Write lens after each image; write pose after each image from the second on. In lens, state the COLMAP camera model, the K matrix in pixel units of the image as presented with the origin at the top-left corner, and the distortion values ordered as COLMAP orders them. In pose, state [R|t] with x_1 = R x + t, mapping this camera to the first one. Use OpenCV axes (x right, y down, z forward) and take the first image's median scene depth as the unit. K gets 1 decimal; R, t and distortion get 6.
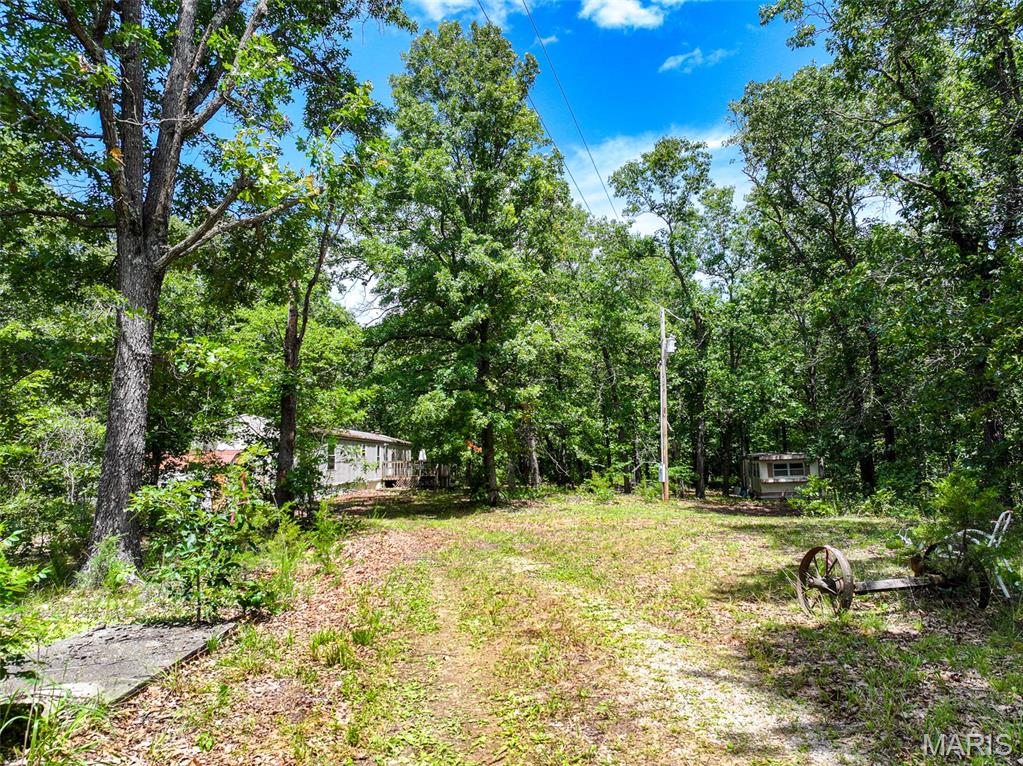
lens RADIAL K [[723.2, 0, 515.1], [0, 723.2, 383.9], [0, 0, 1]] dist [0.002692, 0.012064]
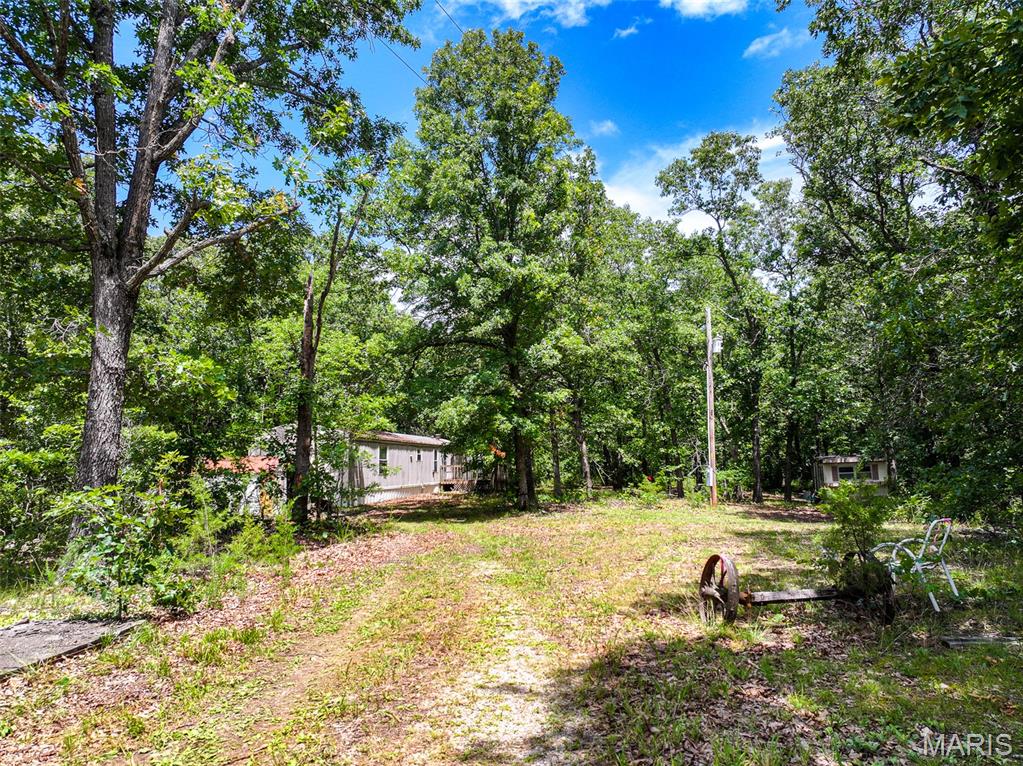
lens RADIAL K [[721.1, 0, 509.7], [0, 721.1, 385.5], [0, 0, 1]] dist [-0.006659, 0.024715]
pose [[0.992394, -0.016283, -0.122022, 0.051506], [0.015915, 0.999865, -0.003997, -0.000356], [0.122071, 0.002024, 0.992519, 0.002268]]
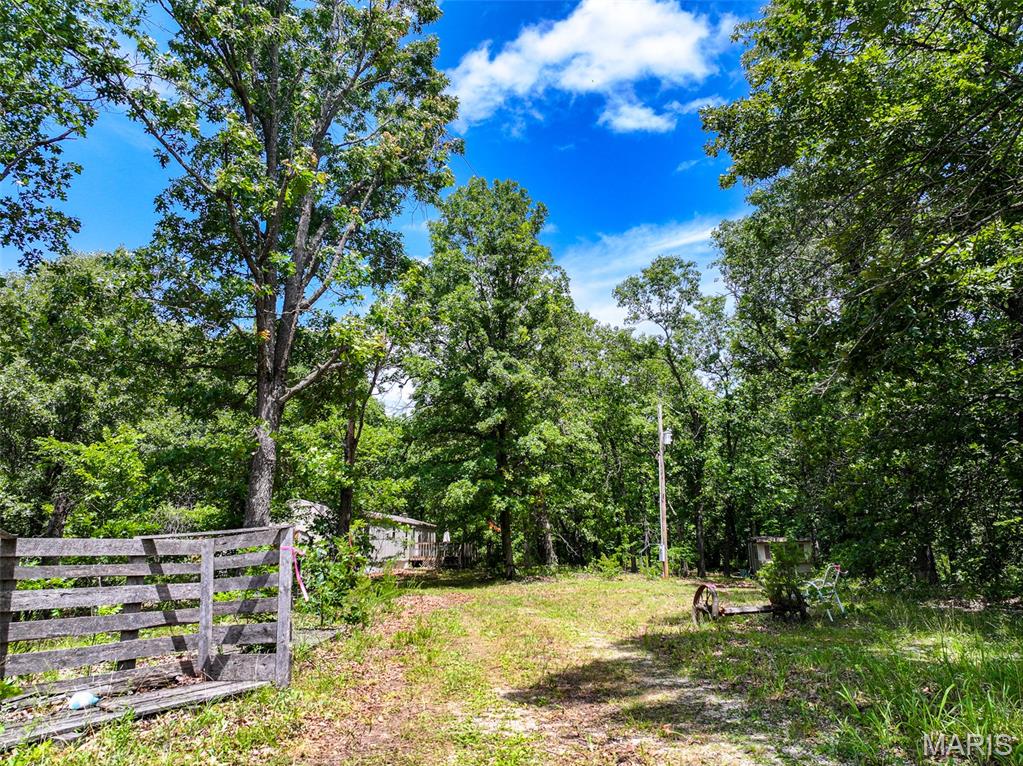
lens RADIAL K [[719.5, 0, 512.7], [0, 719.5, 385.8], [0, 0, 1]] dist [-0.000203, 0.014325]
pose [[0.999463, -0.003132, -0.032620, 0.008945], [-0.000589, 0.993543, -0.113456, -0.006116], [0.032765, 0.113414, 0.993007, -0.127073]]
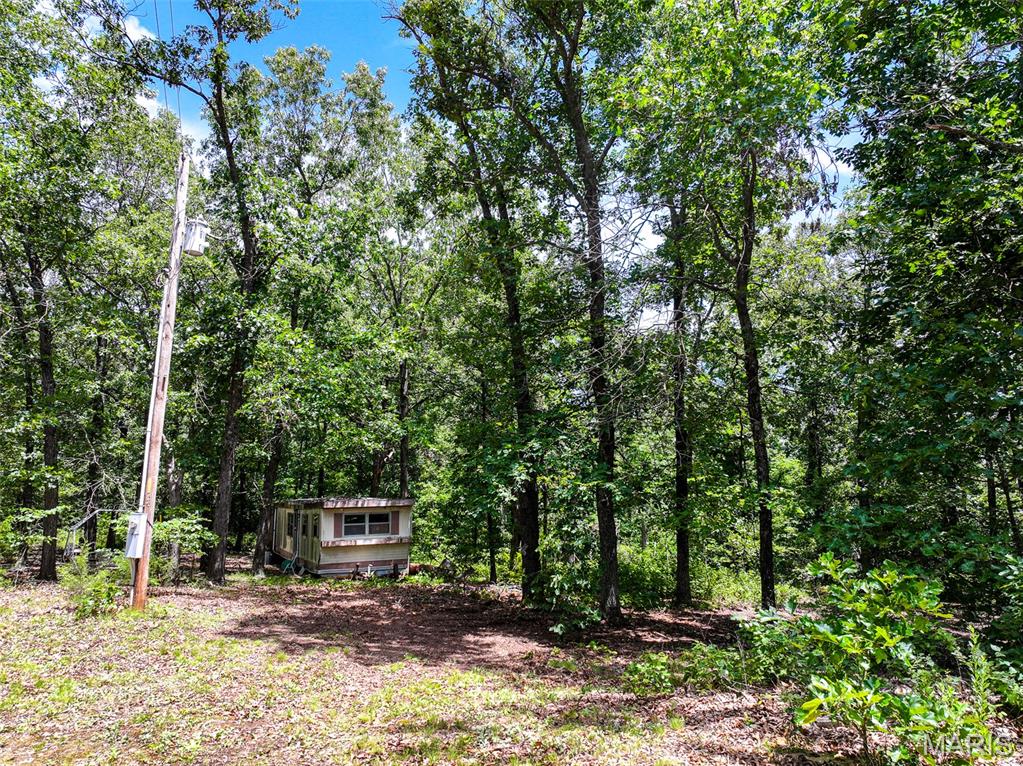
lens RADIAL K [[714.3, 0, 527.8], [0, 714.3, 388.3], [0, 0, 1]] dist [0.004086, 0.007794]
pose [[0.774660, 0.117913, 0.621288, 0.105222], [-0.076442, 0.992719, -0.093093, 0.057221], [-0.627741, 0.024623, 0.778033, 0.505678]]
